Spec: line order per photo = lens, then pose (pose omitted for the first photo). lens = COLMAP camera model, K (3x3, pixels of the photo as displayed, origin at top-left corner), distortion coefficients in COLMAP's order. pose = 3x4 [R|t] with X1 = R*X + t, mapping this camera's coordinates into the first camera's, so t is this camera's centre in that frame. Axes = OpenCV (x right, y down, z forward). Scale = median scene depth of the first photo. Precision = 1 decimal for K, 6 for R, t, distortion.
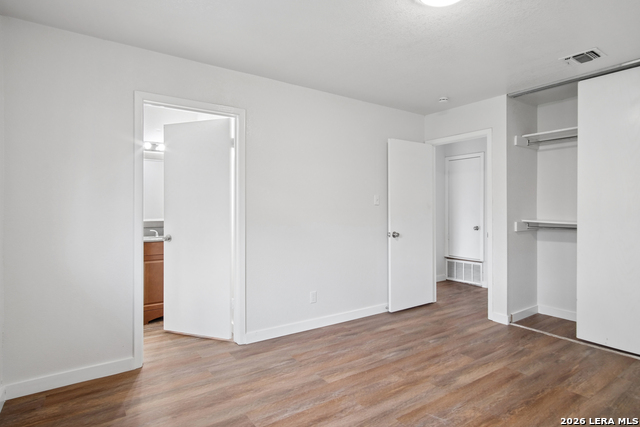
lens RADIAL K [[345.6, 0, 320.0], [0, 345.6, 213.5], [0, 0, 1]] dist [-0.001978, 0.000966]
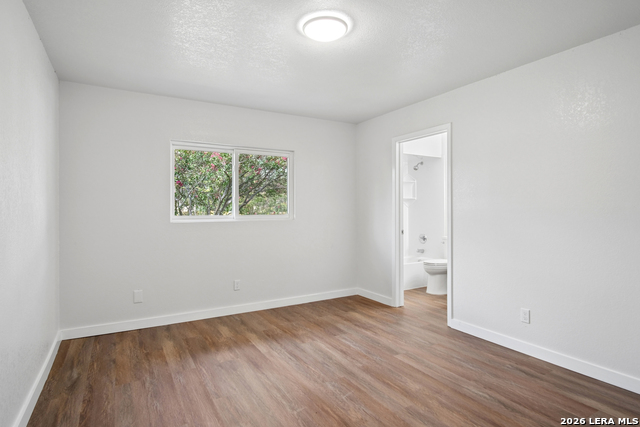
lens RADIAL K [[345.6, 0, 320.0], [0, 345.6, 213.5], [0, 0, 1]] dist [-0.001978, 0.000966]
pose [[-0.069001, 0.008778, -0.997578, 1.166863], [-0.009629, 0.999909, 0.009465, -0.006975], [0.997570, 0.010259, -0.068910, 0.787324]]
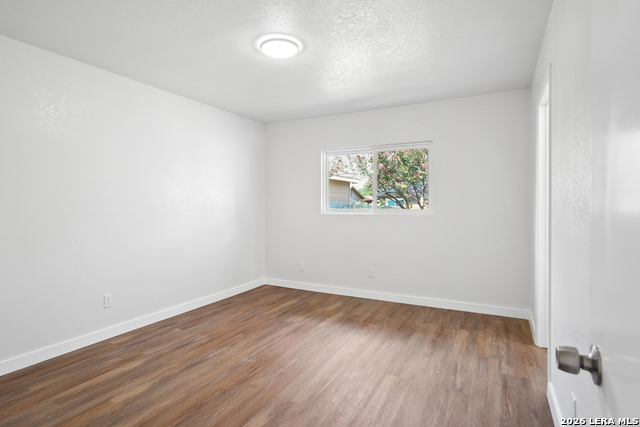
lens RADIAL K [[345.6, 0, 320.0], [0, 345.6, 213.5], [0, 0, 1]] dist [-0.001978, 0.000966]
pose [[-0.886947, 0.013840, -0.461664, 0.640709], [-0.004075, 0.999278, 0.037785, -0.024076], [0.461853, 0.035395, -0.886250, 1.719518]]
